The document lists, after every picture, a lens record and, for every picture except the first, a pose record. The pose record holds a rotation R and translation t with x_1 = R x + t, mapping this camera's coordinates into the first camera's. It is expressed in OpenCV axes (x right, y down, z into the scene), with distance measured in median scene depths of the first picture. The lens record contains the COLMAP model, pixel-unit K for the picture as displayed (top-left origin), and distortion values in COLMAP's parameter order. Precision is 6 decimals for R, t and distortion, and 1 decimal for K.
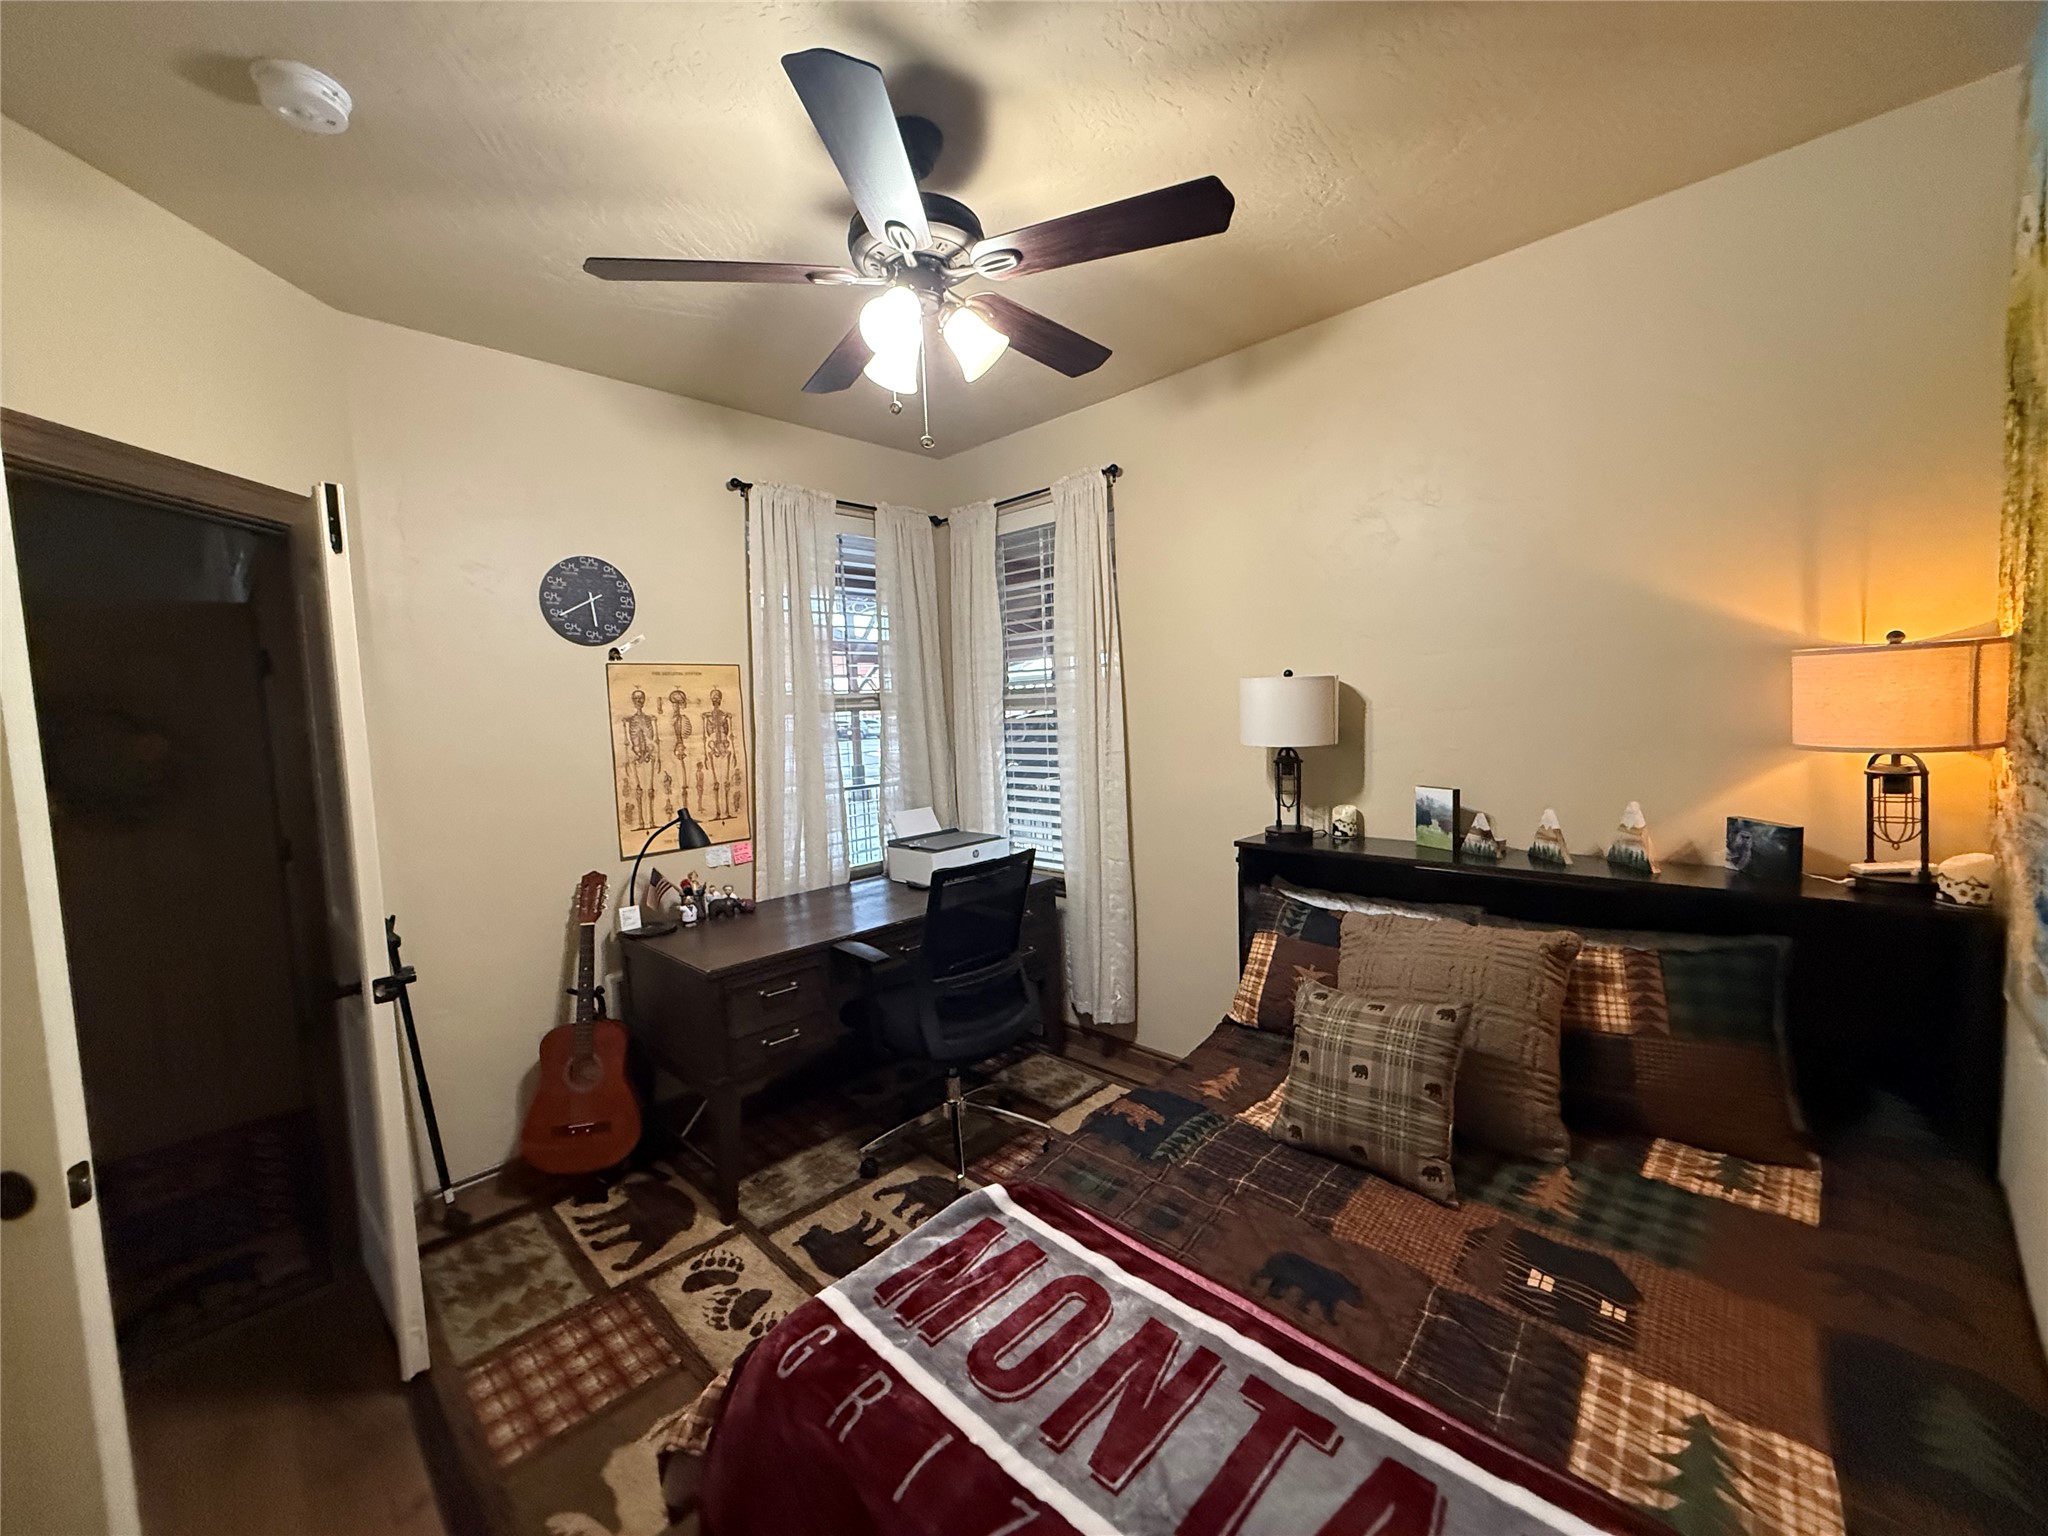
lens RADIAL K [[816.1, 0, 1018.5], [0, 816.1, 772.6], [0, 0, 1]] dist [0.000083, -0.000027]
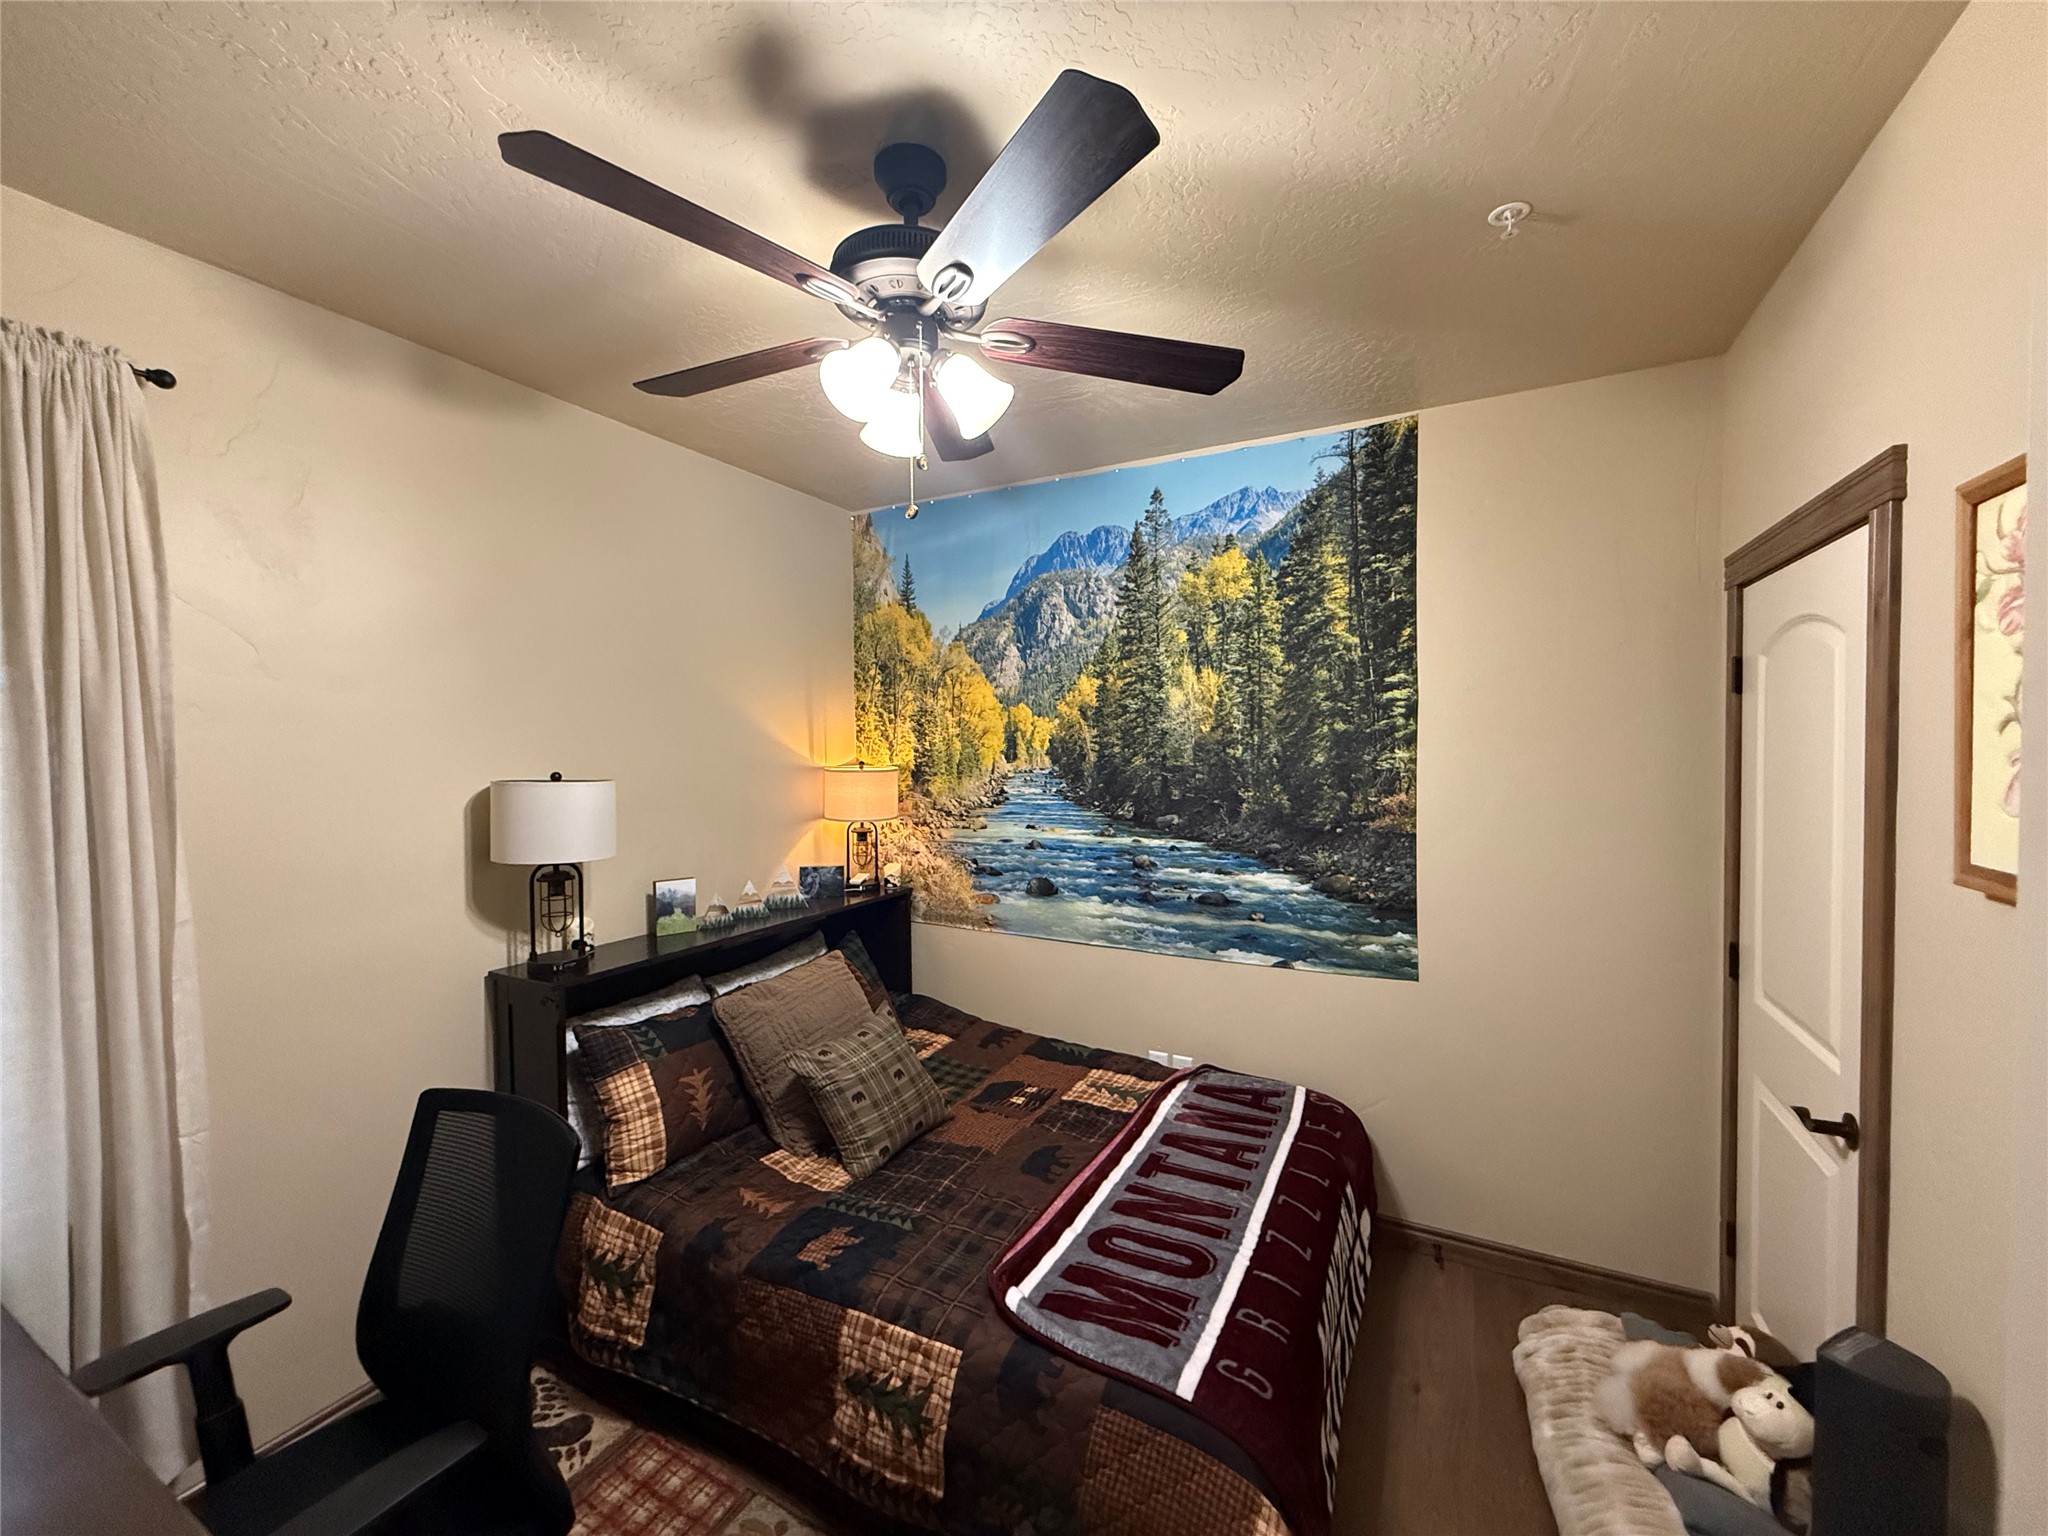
lens RADIAL K [[816.1, 0, 1020.8], [0, 816.1, 767.5], [0, 0, 1]] dist [0.000083, -0.000027]
pose [[-0.286049, 0.016098, 0.958080, -1.078404], [0.096231, 0.995287, 0.012008, -0.158179], [-0.953371, 0.095632, -0.286250, 1.303203]]
